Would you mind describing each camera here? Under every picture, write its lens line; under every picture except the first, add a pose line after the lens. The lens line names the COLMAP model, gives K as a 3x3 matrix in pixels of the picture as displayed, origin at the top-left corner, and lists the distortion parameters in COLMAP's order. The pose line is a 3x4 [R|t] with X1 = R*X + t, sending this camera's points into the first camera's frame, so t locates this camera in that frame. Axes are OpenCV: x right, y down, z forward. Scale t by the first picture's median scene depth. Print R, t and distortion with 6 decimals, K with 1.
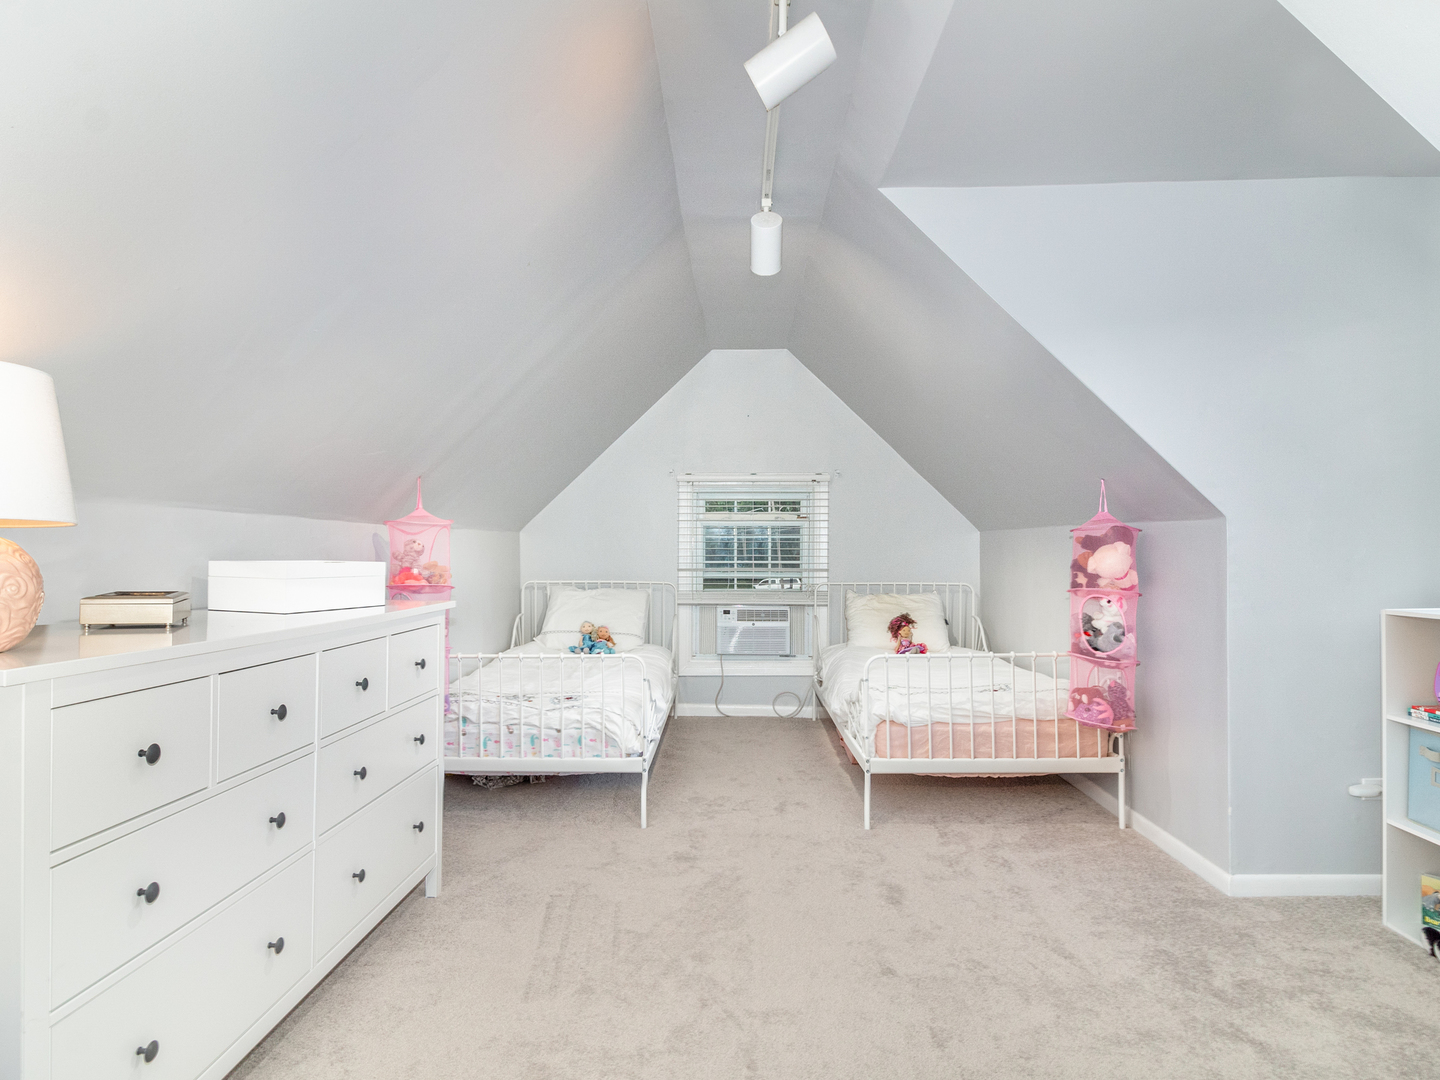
lens RADIAL K [[786.9, 0, 722.1], [0, 786.9, 588.8], [0, 0, 1]] dist [-0.003001, -0.000389]
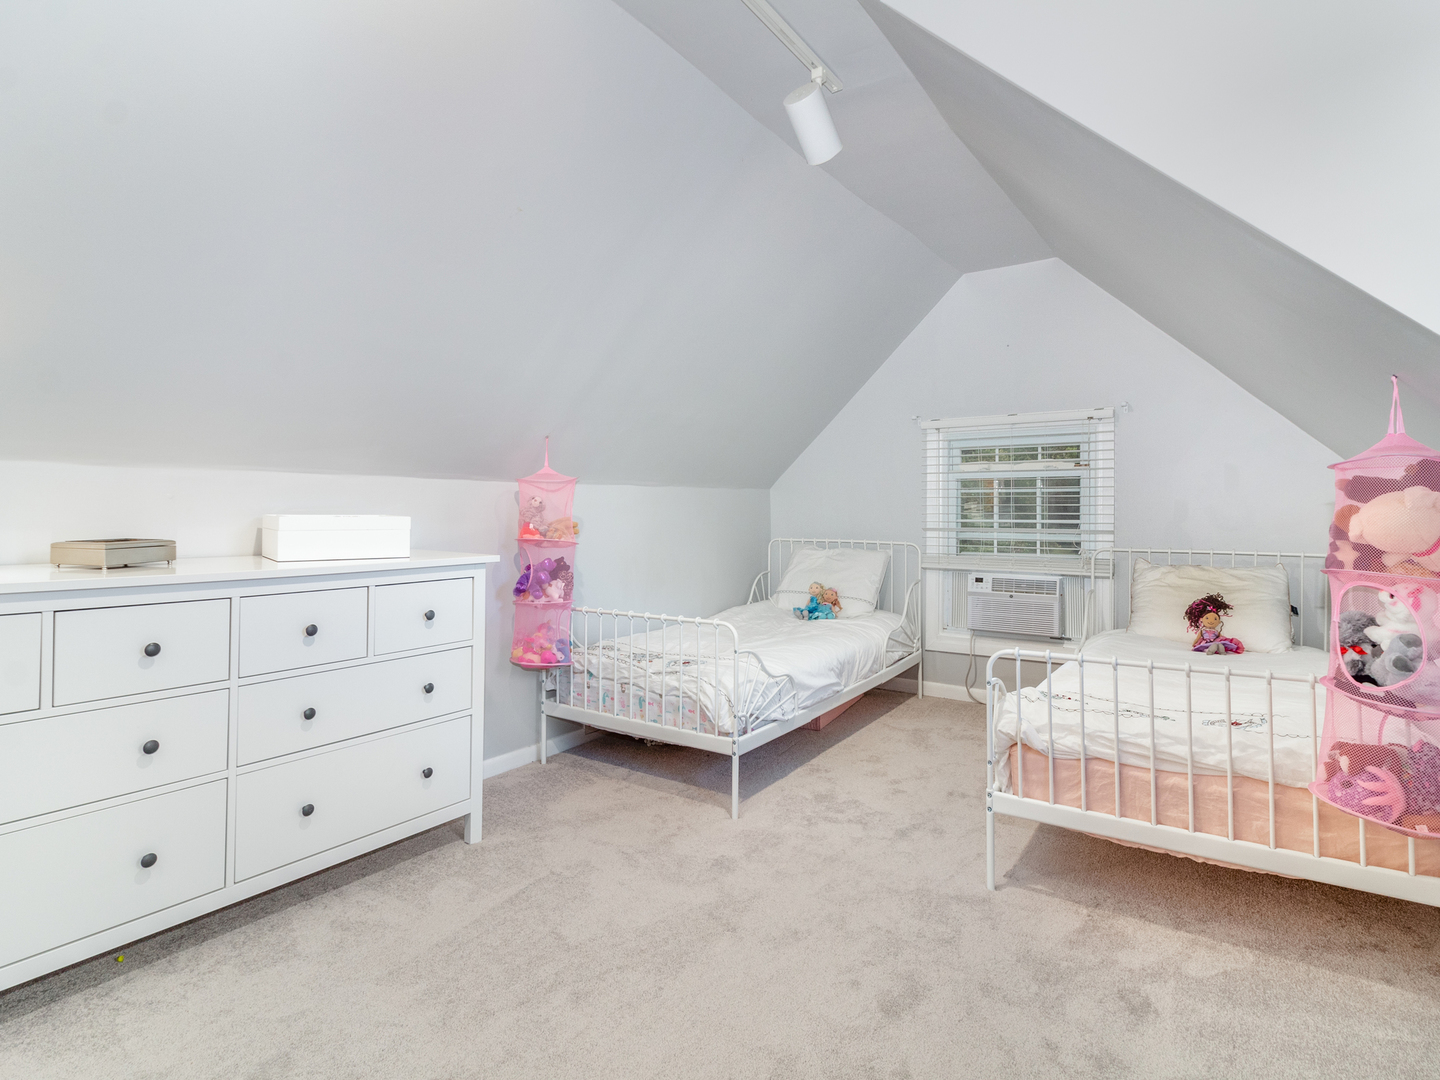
lens RADIAL K [[758.6, 0, 717.1], [0, 758.6, 529.9], [0, 0, 1]] dist [0.002110, 0.000592]
pose [[0.839504, 0.014067, -0.543171, 0.342051], [-0.025907, 0.999564, -0.014154, -0.008597], [0.542735, 0.025955, 0.839503, 0.262022]]
